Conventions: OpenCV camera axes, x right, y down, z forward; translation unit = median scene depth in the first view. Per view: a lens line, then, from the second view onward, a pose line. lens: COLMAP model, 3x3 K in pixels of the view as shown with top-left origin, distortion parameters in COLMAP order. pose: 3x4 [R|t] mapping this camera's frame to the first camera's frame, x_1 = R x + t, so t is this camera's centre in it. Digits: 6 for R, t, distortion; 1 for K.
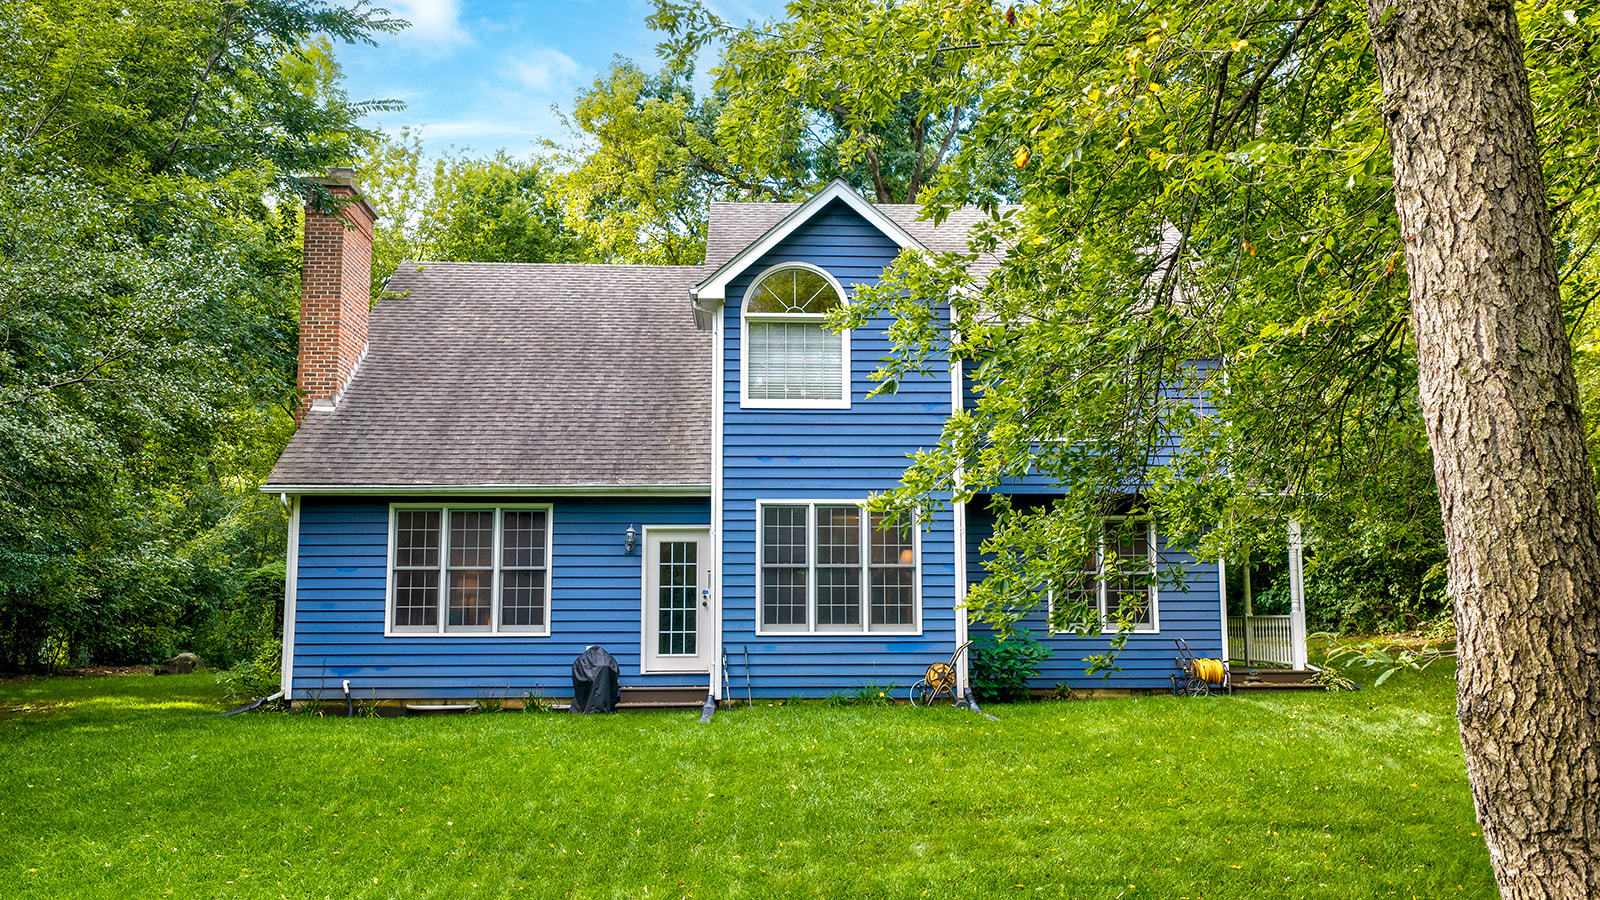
lens RADIAL K [[1326.7, 0, 800.0], [0, 1326.7, 450.0], [0, 0, 1]] dist [0.042967, -0.108730]
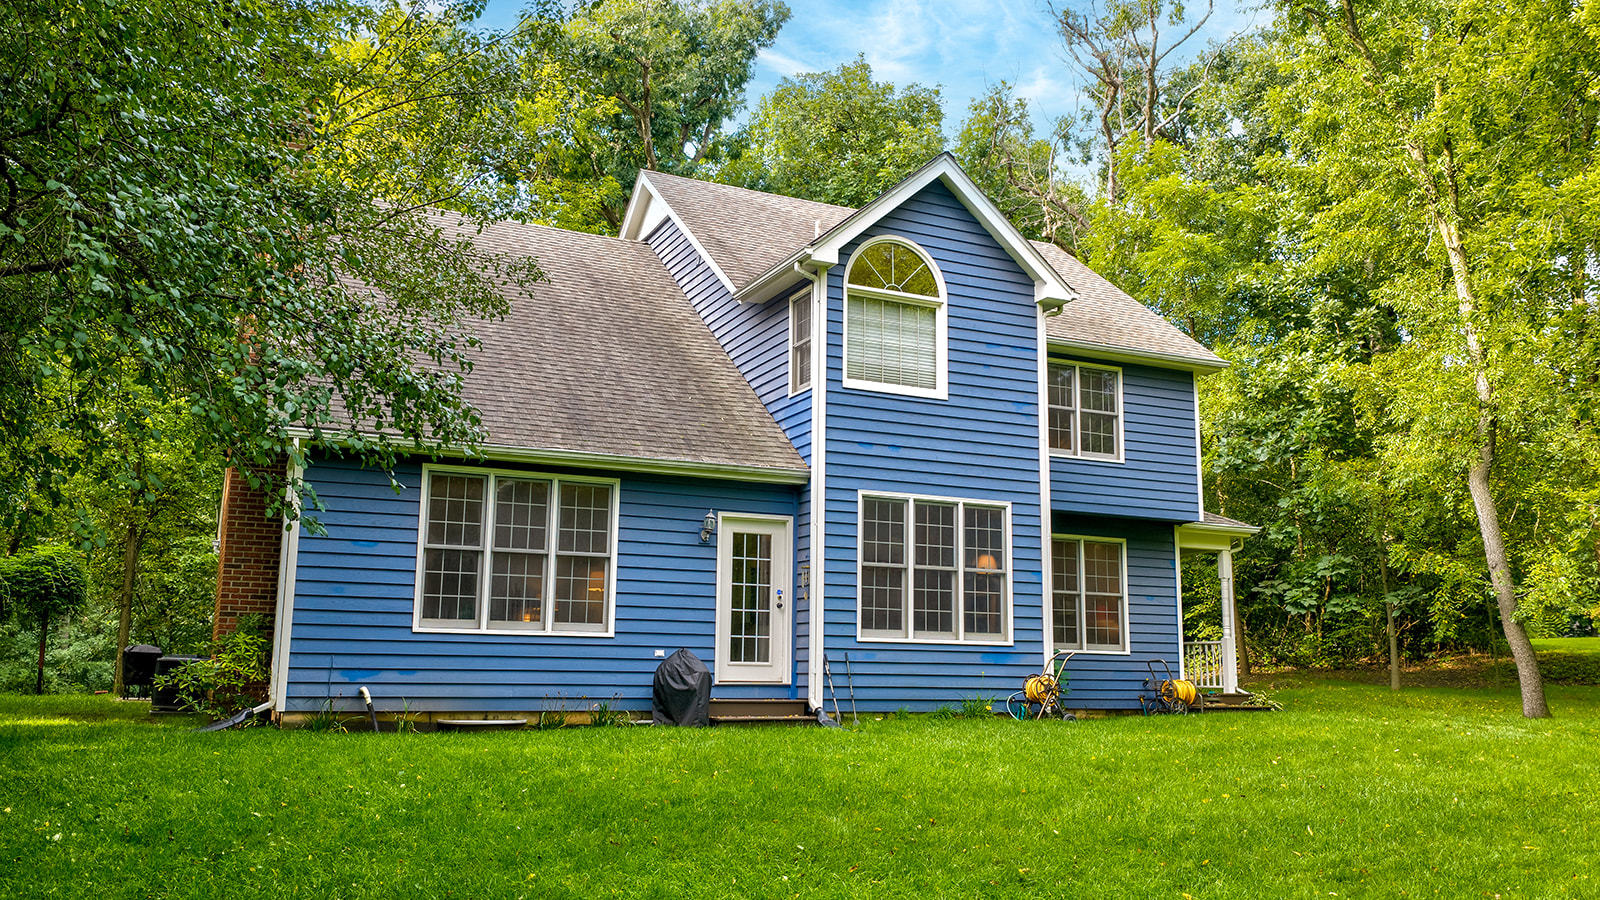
lens RADIAL K [[1326.7, 0, 800.0], [0, 1326.7, 450.0], [0, 0, 1]] dist [0.042967, -0.108730]
pose [[0.915222, 0.081915, 0.394535, -0.420566], [-0.065278, 0.996326, -0.055434, 0.062070], [-0.397627, 0.024981, 0.917207, 0.188980]]
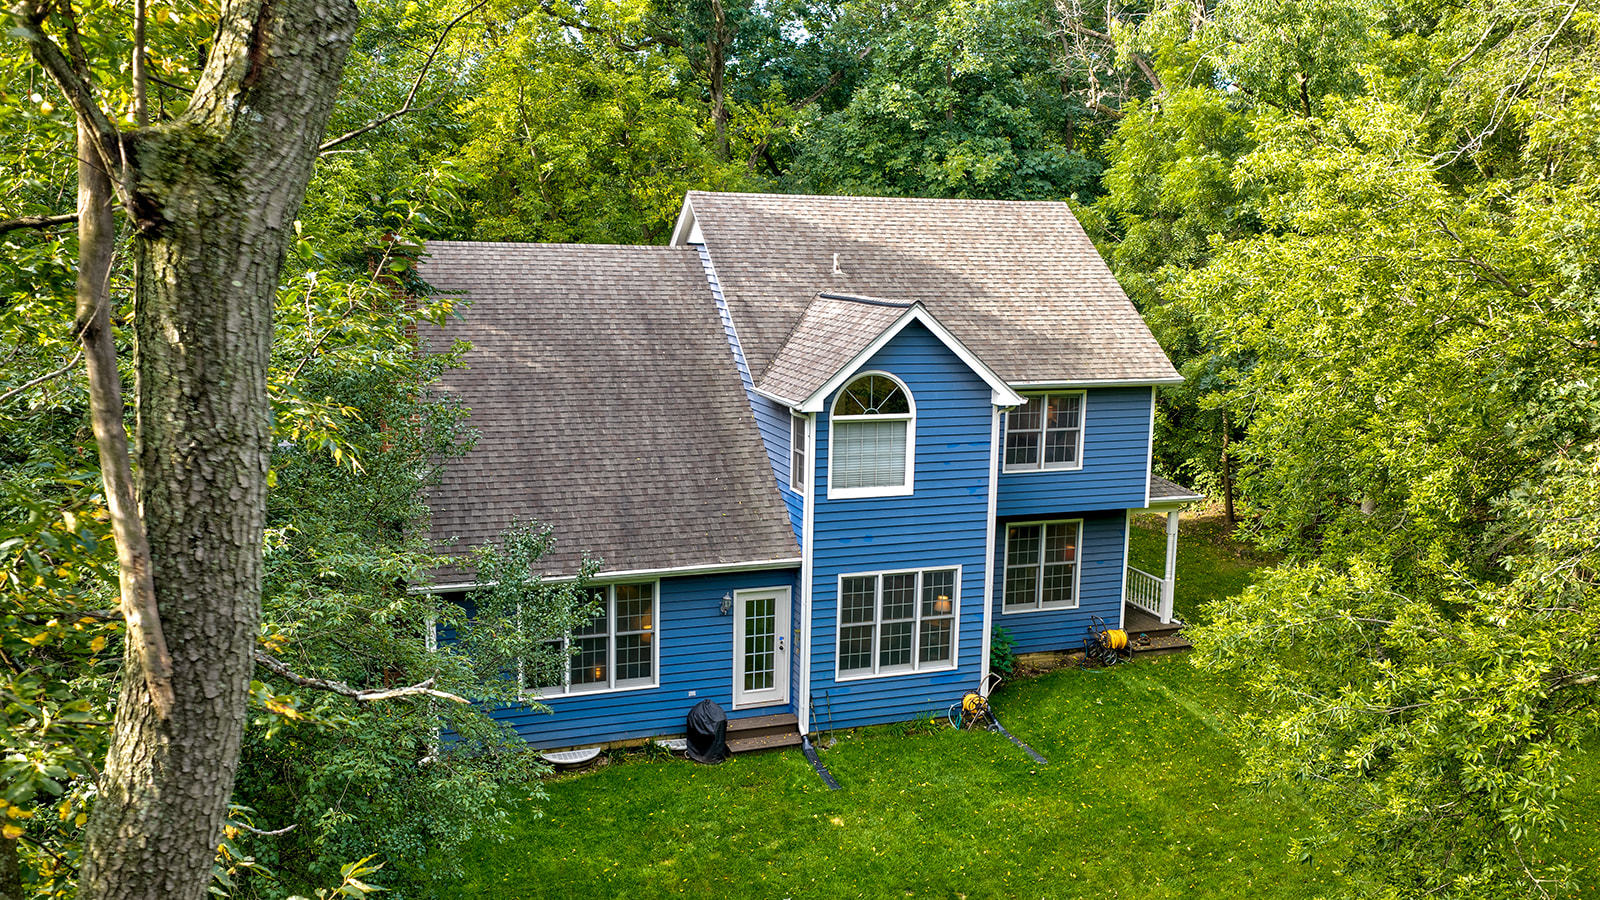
lens RADIAL K [[1326.7, 0, 800.0], [0, 1326.7, 450.0], [0, 0, 1]] dist [0.042967, -0.108730]
pose [[0.949896, -0.032302, 0.310892, -0.429721], [-0.061890, 0.955514, 0.288379, -0.408692], [-0.306377, -0.293171, 0.905640, -0.041592]]
